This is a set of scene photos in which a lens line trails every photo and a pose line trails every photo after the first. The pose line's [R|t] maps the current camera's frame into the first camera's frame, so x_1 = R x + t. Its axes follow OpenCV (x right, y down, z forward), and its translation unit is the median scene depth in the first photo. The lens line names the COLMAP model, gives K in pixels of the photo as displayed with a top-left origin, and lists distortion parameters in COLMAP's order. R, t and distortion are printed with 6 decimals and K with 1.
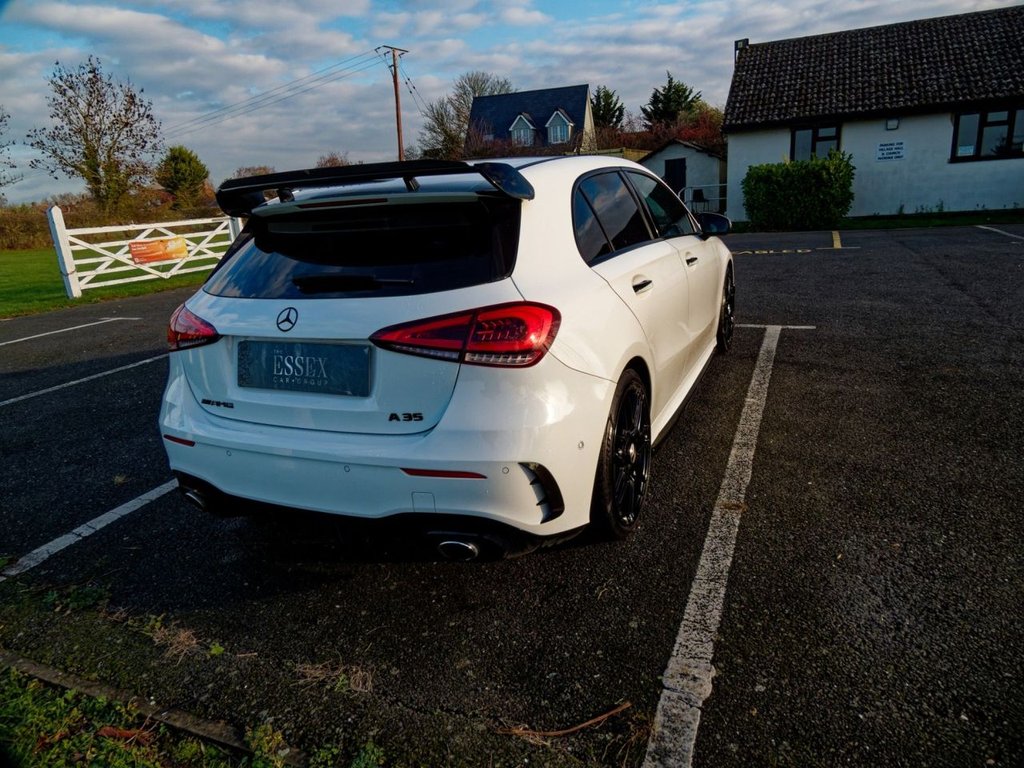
lens RADIAL K [[657.2, 0, 510.5], [0, 657.2, 392.4], [0, 0, 1]] dist [-0.001381, 0.002790]
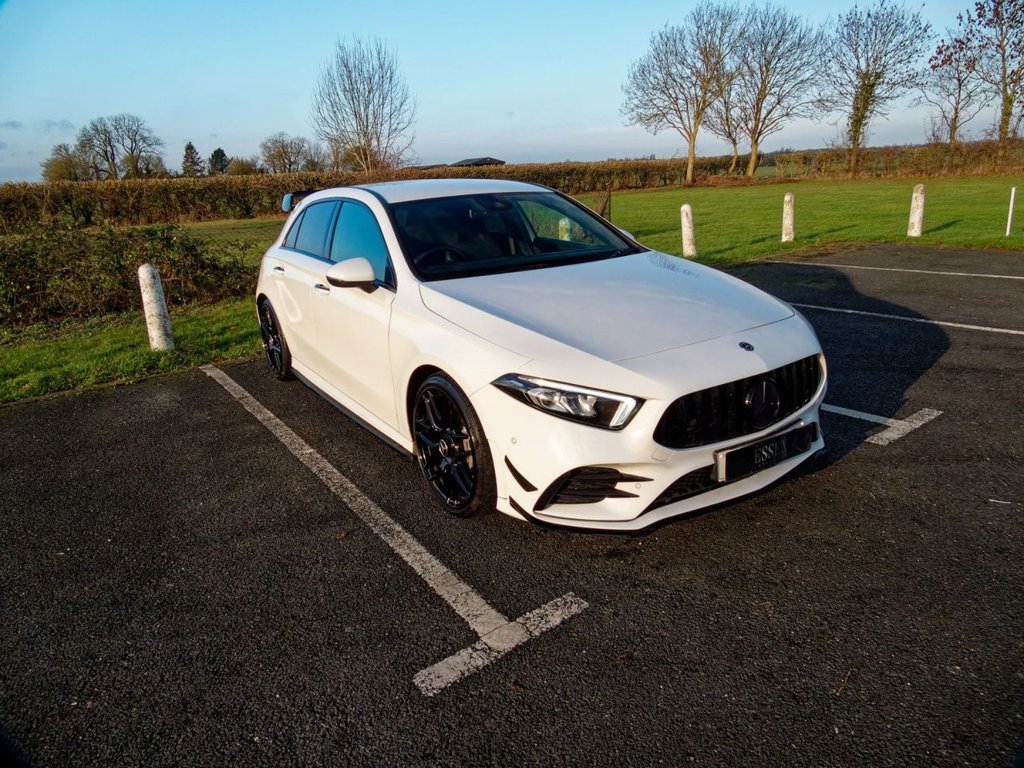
lens RADIAL K [[657.2, 0, 507.2], [0, 657.2, 378.8], [0, 0, 1]] dist [-0.001381, 0.002790]
pose [[-0.522980, 0.340831, -0.781234, 0.194447], [-0.165041, 0.858730, 0.485123, -0.124485], [0.836214, 0.382645, -0.392848, 0.331641]]
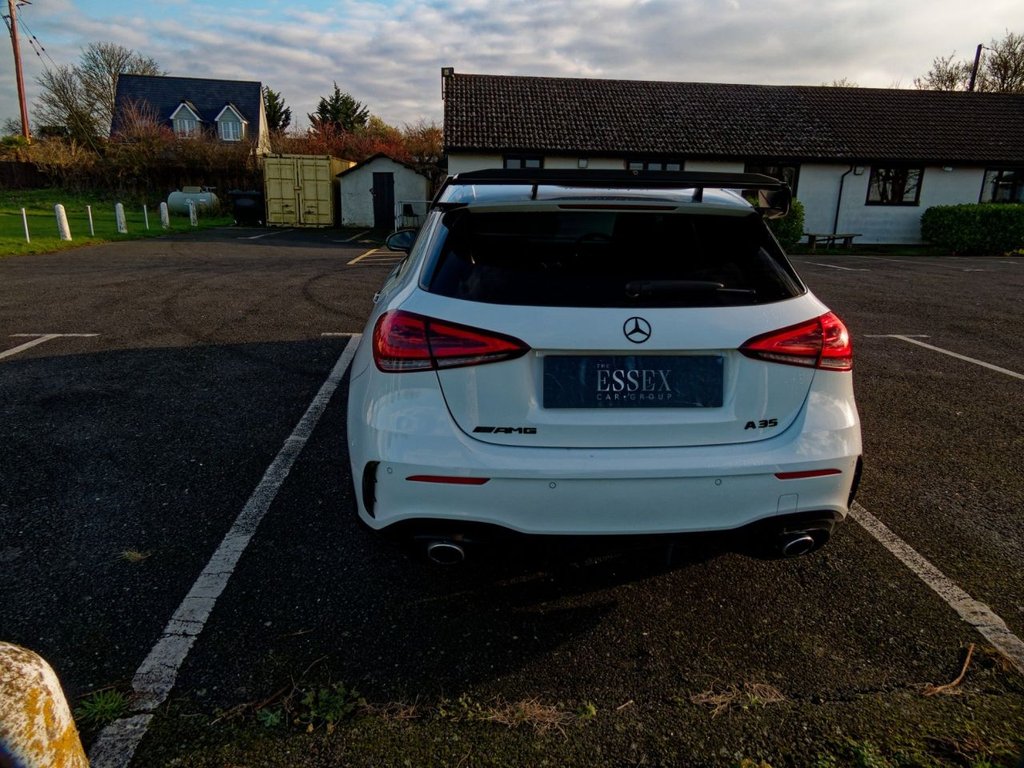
lens RADIAL K [[657.2, 0, 515.7], [0, 657.2, 397.3], [0, 0, 1]] dist [-0.001381, 0.002790]
pose [[0.876099, -0.056038, 0.478863, -0.105381], [0.060641, 0.998142, 0.005861, -0.003660], [-0.478302, 0.023904, 0.877870, 0.030907]]
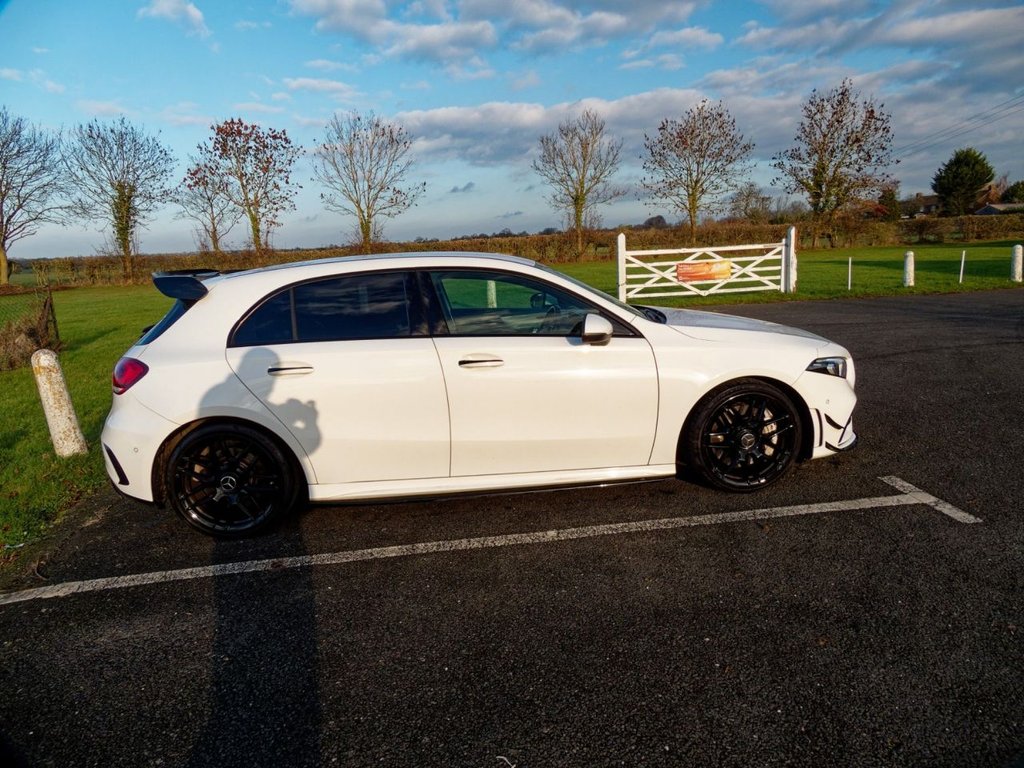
lens RADIAL K [[657.2, 0, 515.5], [0, 657.2, 377.0], [0, 0, 1]] dist [-0.001381, 0.002790]
pose [[0.494413, 0.215376, -0.842122, 0.215051], [-0.238287, 0.965285, 0.106976, -0.056055], [0.835928, 0.147776, 0.528571, 0.098568]]
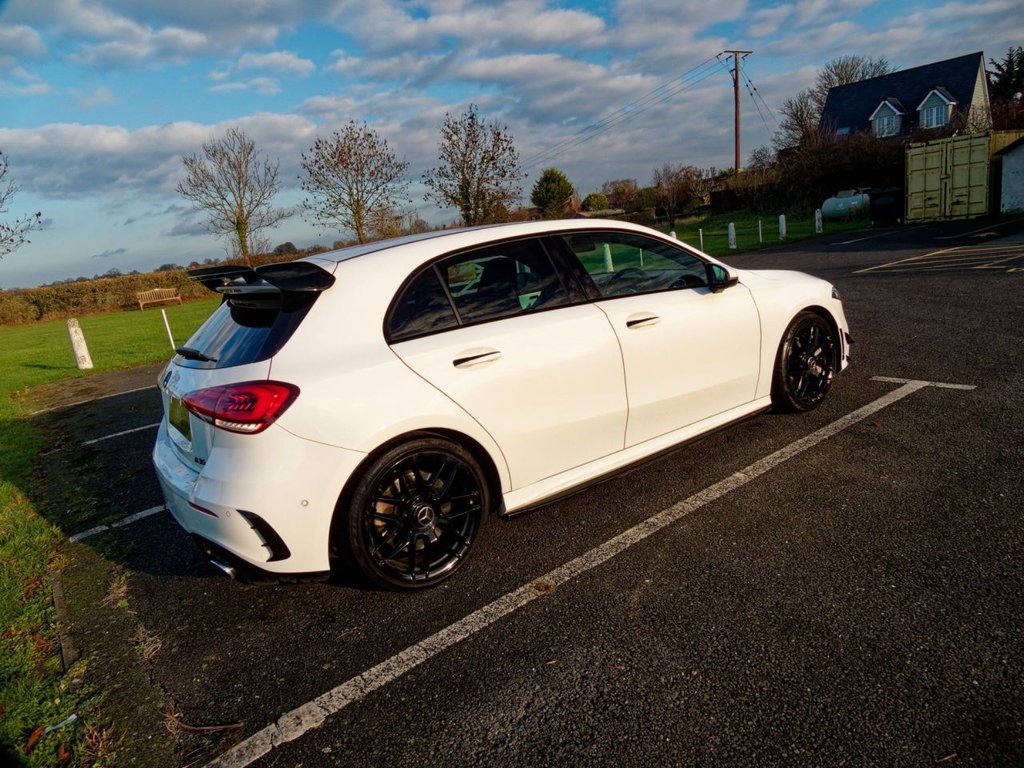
lens RADIAL K [[657.2, 0, 514.4], [0, 657.2, 390.1], [0, 0, 1]] dist [-0.001381, 0.002790]
pose [[0.868853, 0.072256, -0.489769, 0.109967], [-0.078018, 0.996914, 0.008671, -0.017771], [0.488884, 0.030677, 0.871809, 0.016385]]
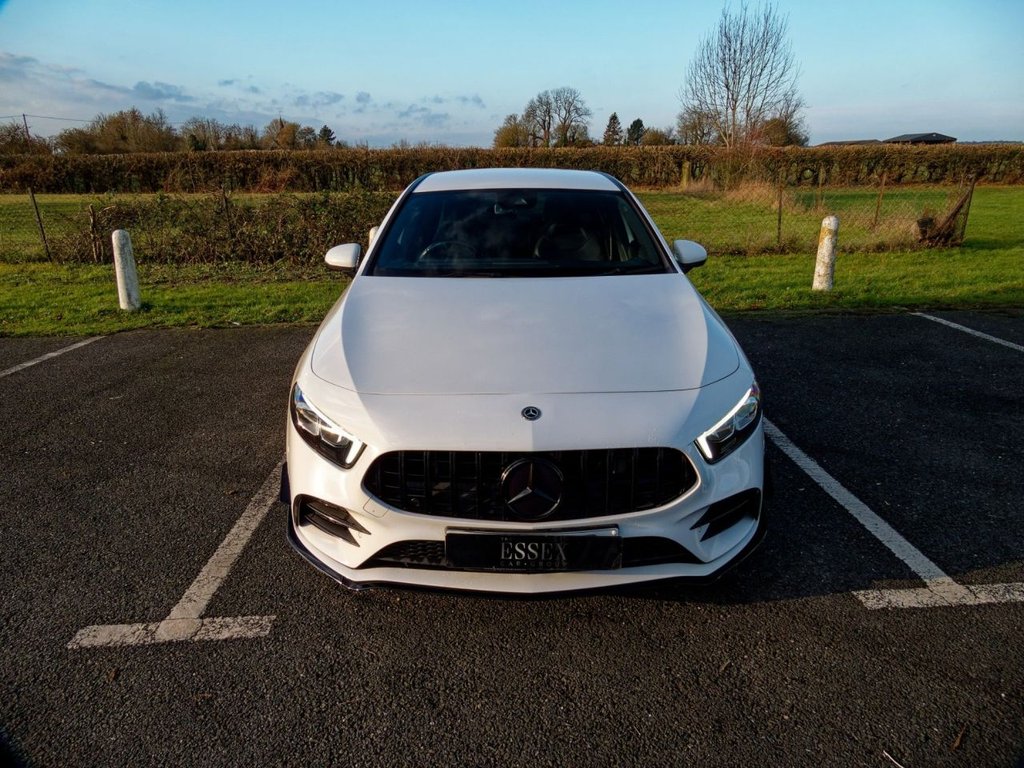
lens RADIAL K [[657.2, 0, 511.4], [0, 657.2, 376.9], [0, 0, 1]] dist [-0.001381, 0.002790]
pose [[-0.902648, 0.208062, -0.376745, 0.101292], [-0.052073, 0.816150, 0.575489, -0.138710], [0.427218, 0.539082, -0.725862, 0.390593]]
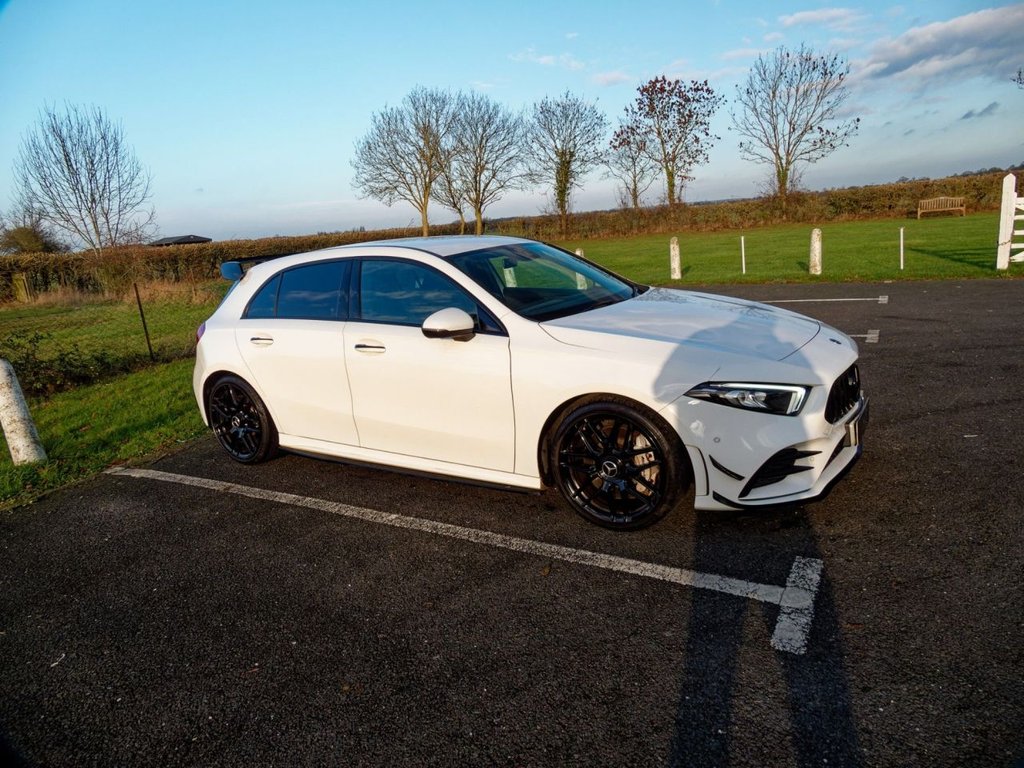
lens RADIAL K [[657.2, 0, 509.8], [0, 657.2, 378.6], [0, 0, 1]] dist [-0.001381, 0.002790]
pose [[-0.131187, 0.301239, -0.944481, 0.239737], [-0.195581, 0.926126, 0.322551, -0.102499], [0.971873, 0.227037, -0.062579, 0.245452]]
